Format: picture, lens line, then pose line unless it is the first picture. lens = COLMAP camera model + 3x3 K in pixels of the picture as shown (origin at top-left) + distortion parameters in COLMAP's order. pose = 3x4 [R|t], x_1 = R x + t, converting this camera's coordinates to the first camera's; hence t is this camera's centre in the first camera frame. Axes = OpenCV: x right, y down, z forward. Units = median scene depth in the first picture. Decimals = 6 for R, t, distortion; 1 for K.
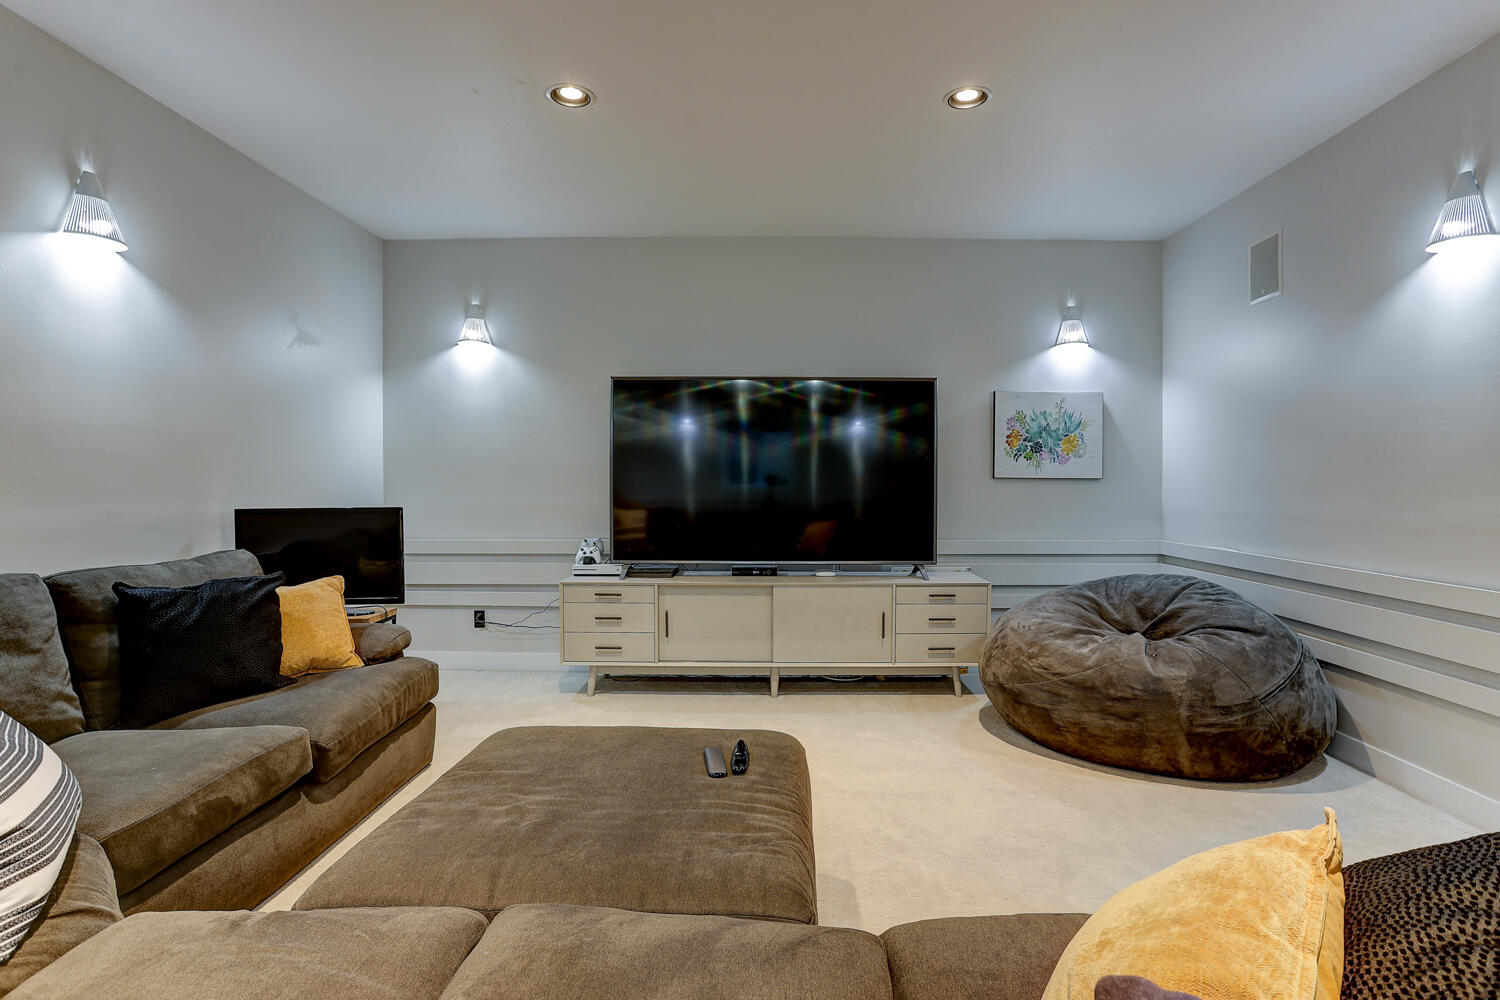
lens RADIAL K [[728.0, 0, 763.7], [0, 728.0, 487.0], [0, 0, 1]] dist [-0.043150, 0.021611]
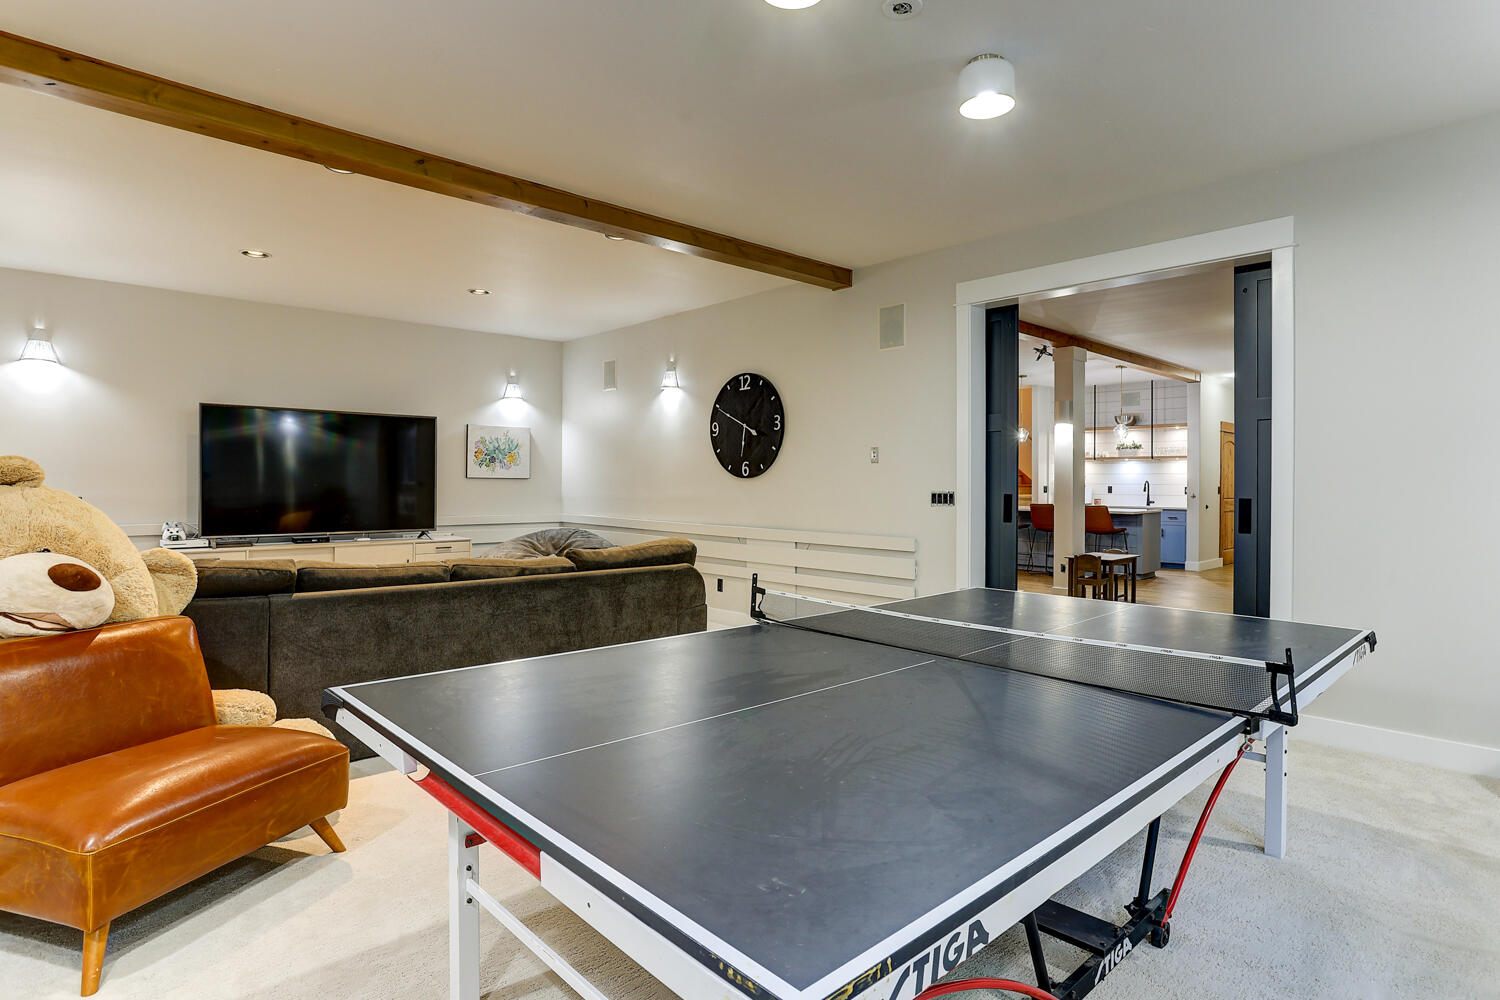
lens RADIAL K [[778.6, 0, 759.4], [0, 778.6, 488.1], [0, 0, 1]] dist [0.004158, 0.000189]
pose [[0.719827, -0.003919, 0.694143, -0.449954], [-0.002014, 0.999968, 0.007734, -0.004062], [-0.694151, -0.006965, 0.719796, -0.756422]]
